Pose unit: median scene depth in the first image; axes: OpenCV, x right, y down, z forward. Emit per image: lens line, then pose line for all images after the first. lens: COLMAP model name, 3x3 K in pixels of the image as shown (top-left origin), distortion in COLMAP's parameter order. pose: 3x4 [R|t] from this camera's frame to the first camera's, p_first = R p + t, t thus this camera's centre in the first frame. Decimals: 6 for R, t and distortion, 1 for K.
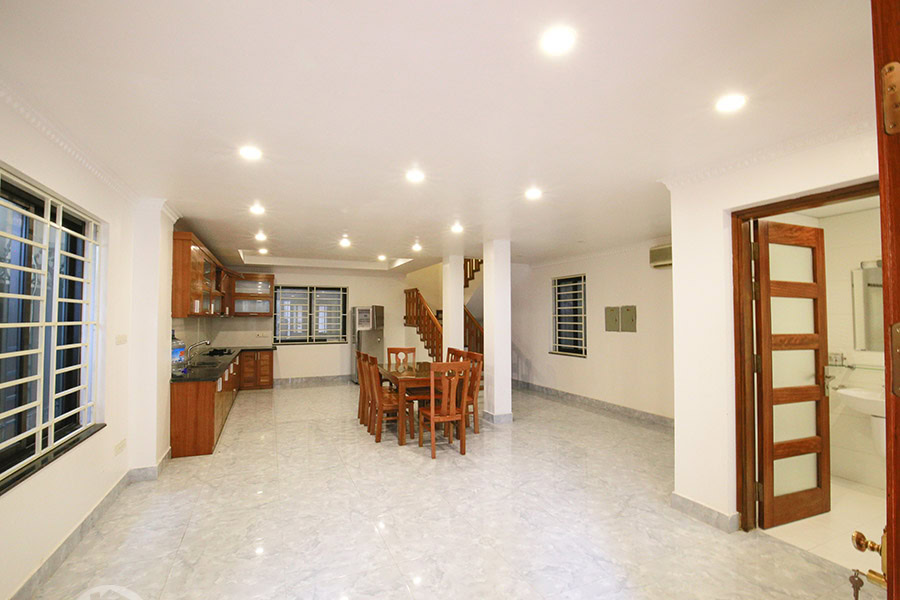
lens RADIAL K [[411.6, 0, 449.8], [0, 411.6, 299.9], [0, 0, 1]] dist [-0.021469, -0.000396]
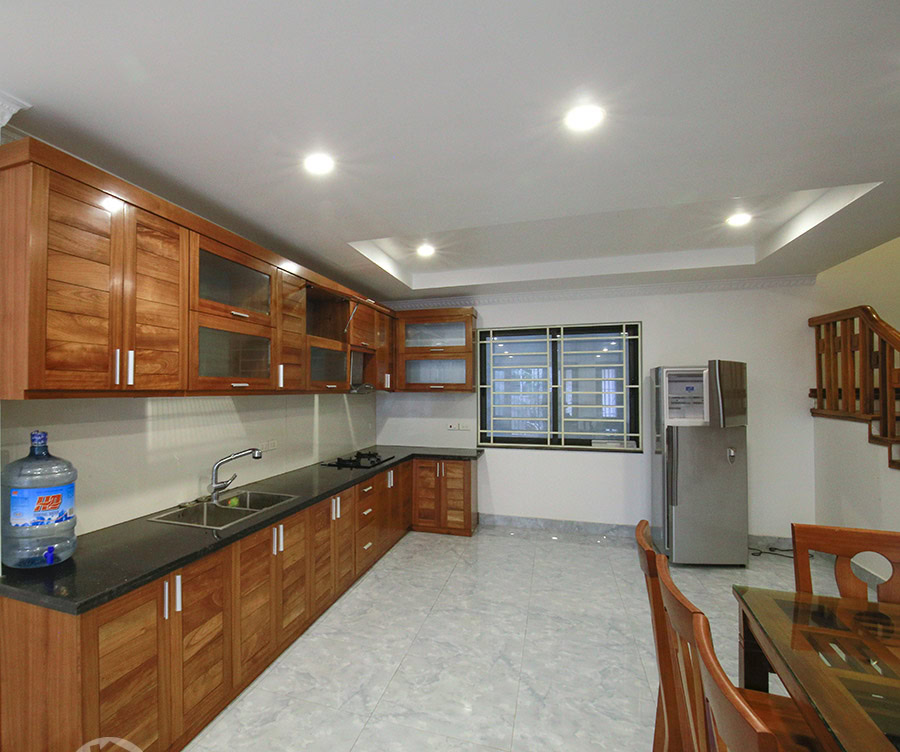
lens RADIAL K [[372.8, 0, 449.4], [0, 372.8, 380.4], [0, 0, 1]] dist [-0.009990, -0.000186]
pose [[0.703748, -0.017387, -0.710237, -0.118510], [0.030169, 0.999530, 0.005424, 0.022622], [0.709809, -0.025244, 0.703942, 0.608945]]
